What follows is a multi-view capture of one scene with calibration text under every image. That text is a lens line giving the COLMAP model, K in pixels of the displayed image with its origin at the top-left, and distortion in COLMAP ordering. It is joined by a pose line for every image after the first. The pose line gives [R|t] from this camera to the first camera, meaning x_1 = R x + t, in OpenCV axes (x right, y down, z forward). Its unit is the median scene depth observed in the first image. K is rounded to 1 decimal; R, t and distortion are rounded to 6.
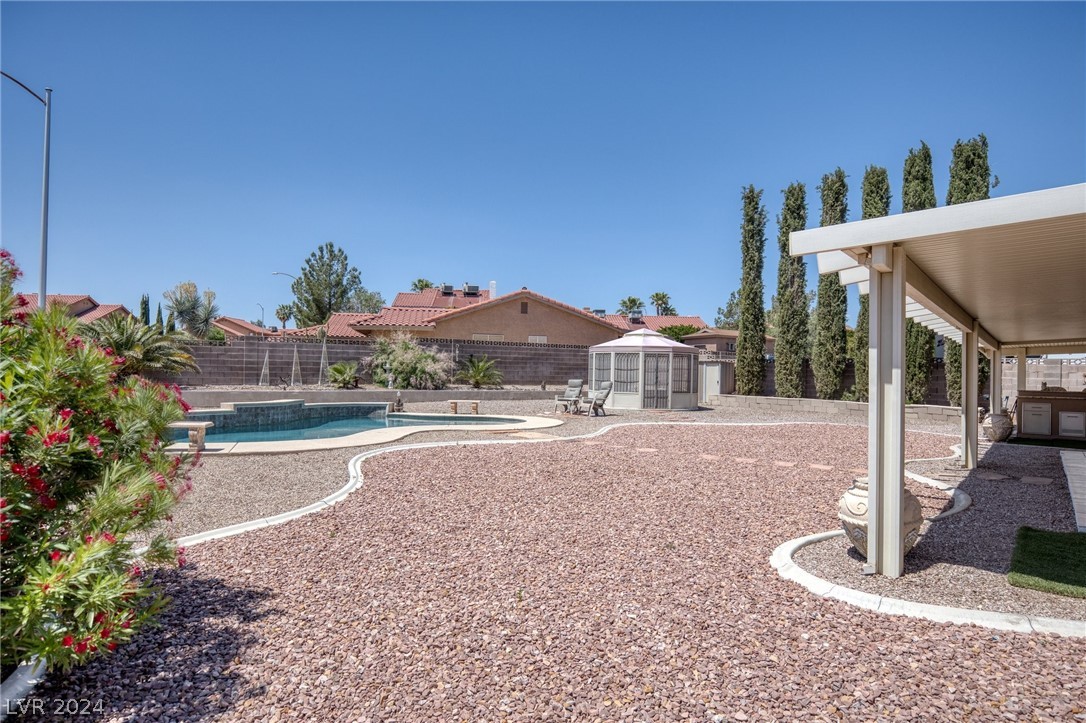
lens RADIAL K [[613.6, 0, 543.0], [0, 613.6, 361.5], [0, 0, 1]] dist [-0.011864, -0.000208]
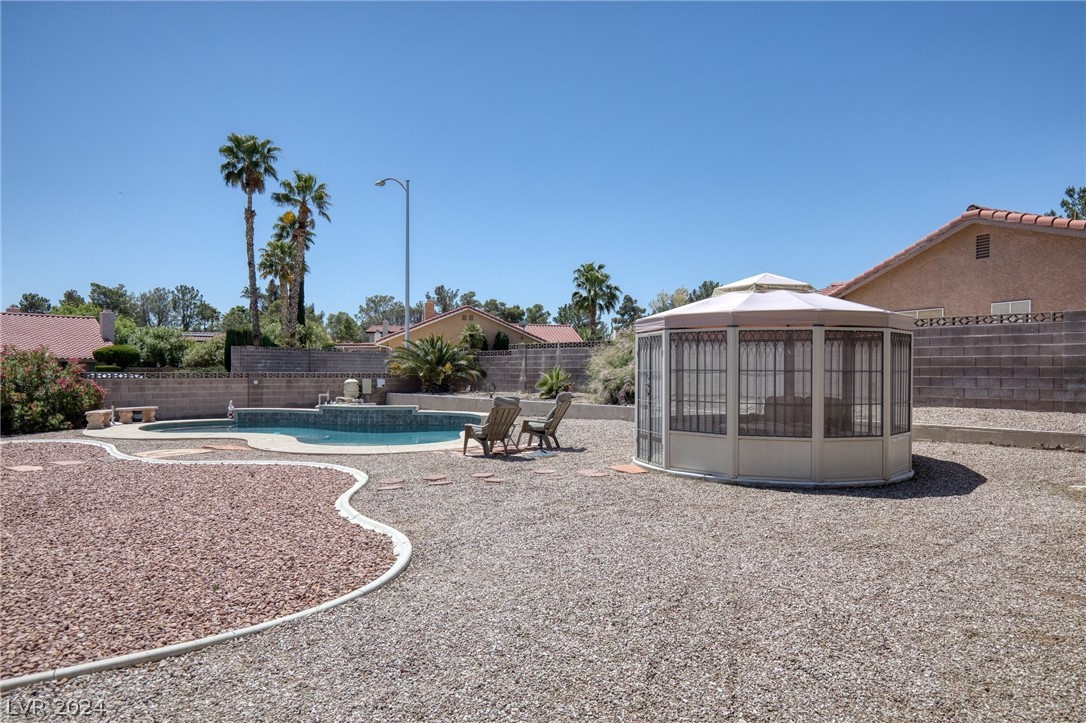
lens RADIAL K [[670.7, 0, 543.0], [0, 670.7, 361.5], [0, 0, 1]] dist [-0.004771, -0.000337]
pose [[0.184207, -0.026254, -0.982537, 0.568440], [0.018881, 0.999553, -0.023169, 0.012386], [0.982706, -0.014283, 0.184621, 0.745383]]
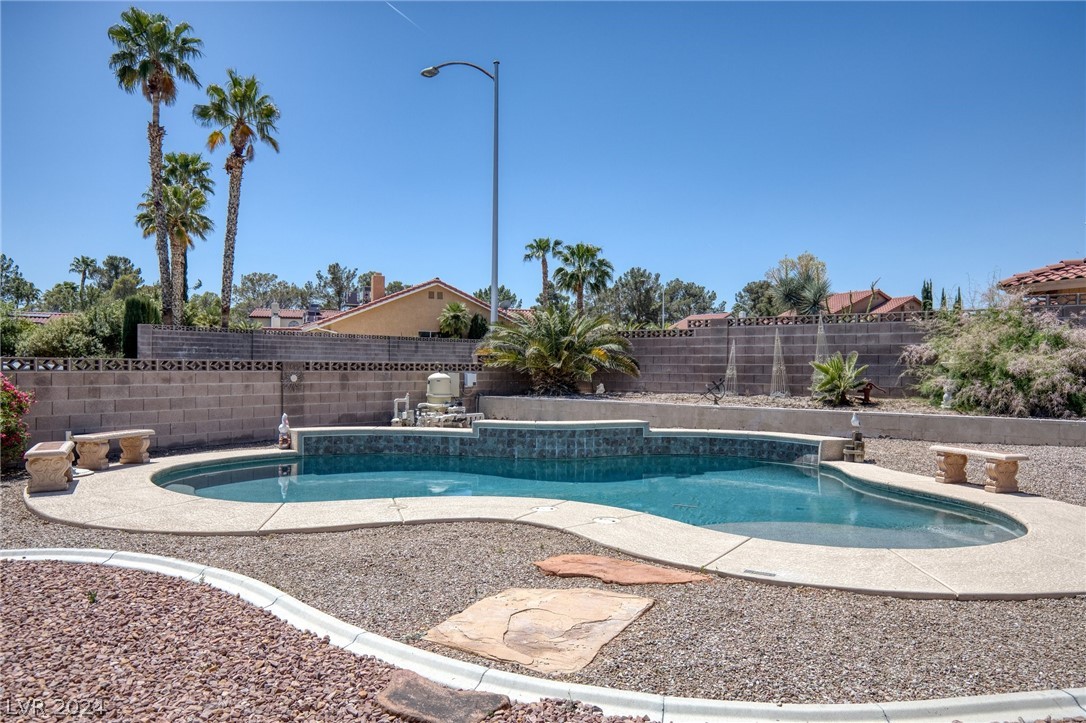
lens RADIAL K [[715.0, 0, 543.0], [0, 715.0, 361.5], [0, 0, 1]] dist [0.002499, 0.003299]
pose [[0.364237, -0.018168, -0.931129, 0.147987], [0.016789, 0.999775, -0.012939, 0.009343], [0.931155, -0.010920, 0.364461, 0.493139]]
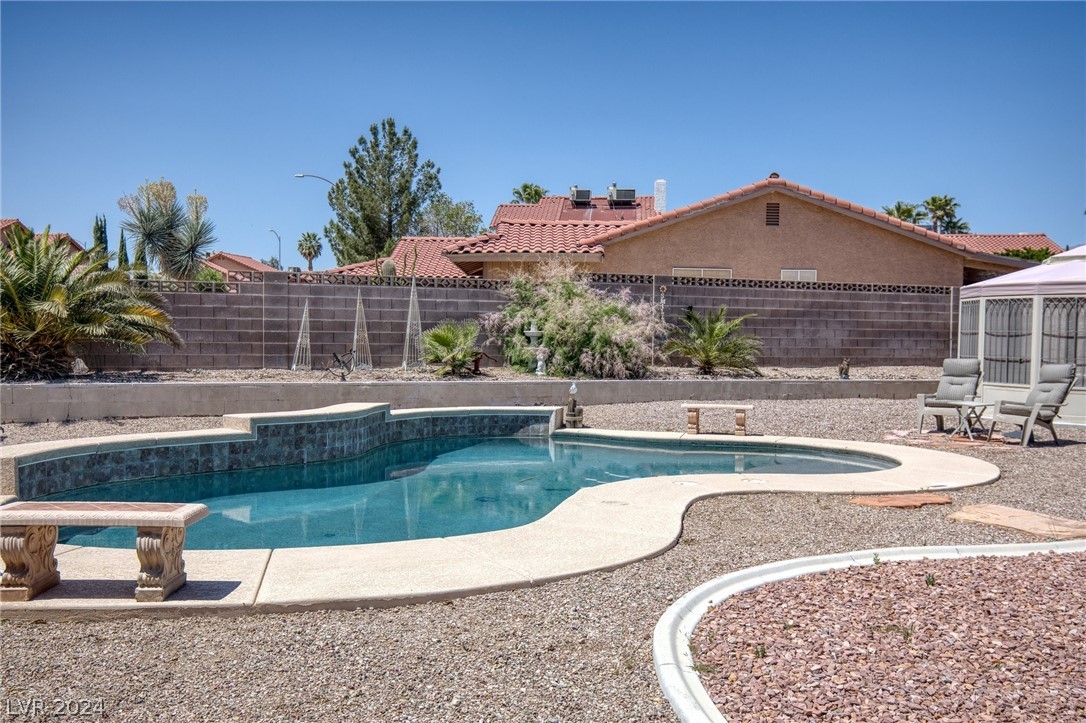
lens RADIAL K [[983.0, 0, 543.0], [0, 983.0, 361.5], [0, 0, 1]] dist [0.039850, -0.000795]
pose [[0.986087, 0.000978, -0.166228, -0.110167], [0.005977, 0.999127, 0.041335, -0.000317], [0.166124, -0.041753, 0.985221, 0.205668]]
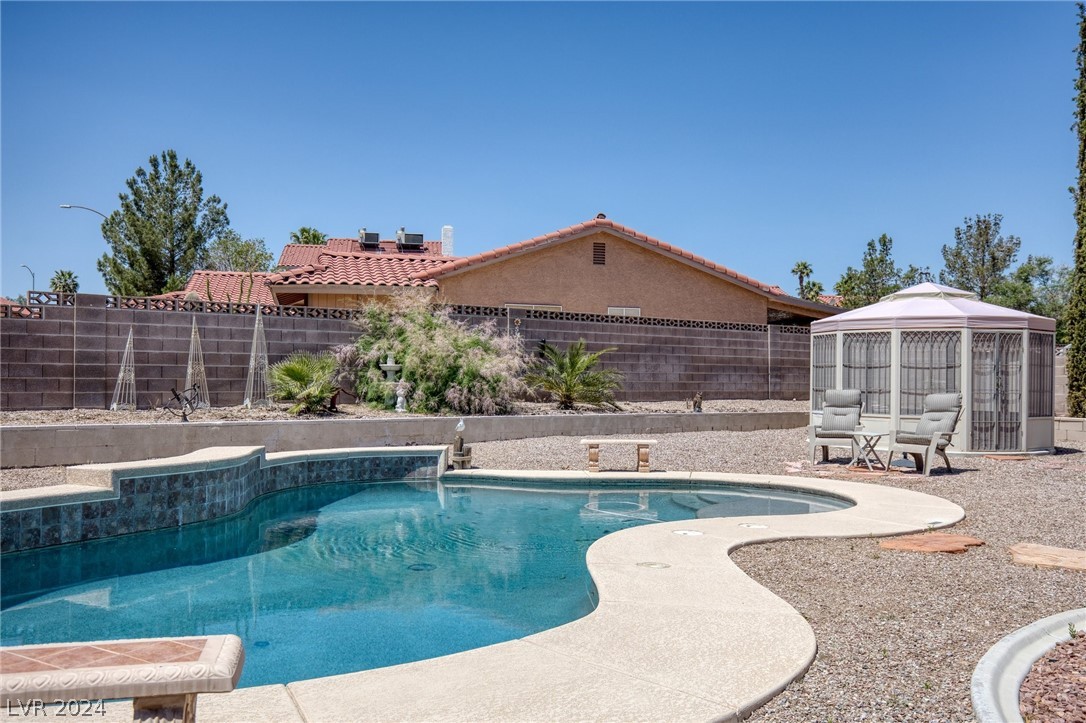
lens RADIAL K [[920.5, 0, 543.0], [0, 920.5, 361.5], [0, 0, 1]] dist [0.034338, 0.002183]
pose [[0.996499, -0.005782, 0.083401, -0.193436], [0.005839, 0.999983, -0.000437, 0.006468], [-0.083397, 0.000923, 0.996516, 0.291286]]
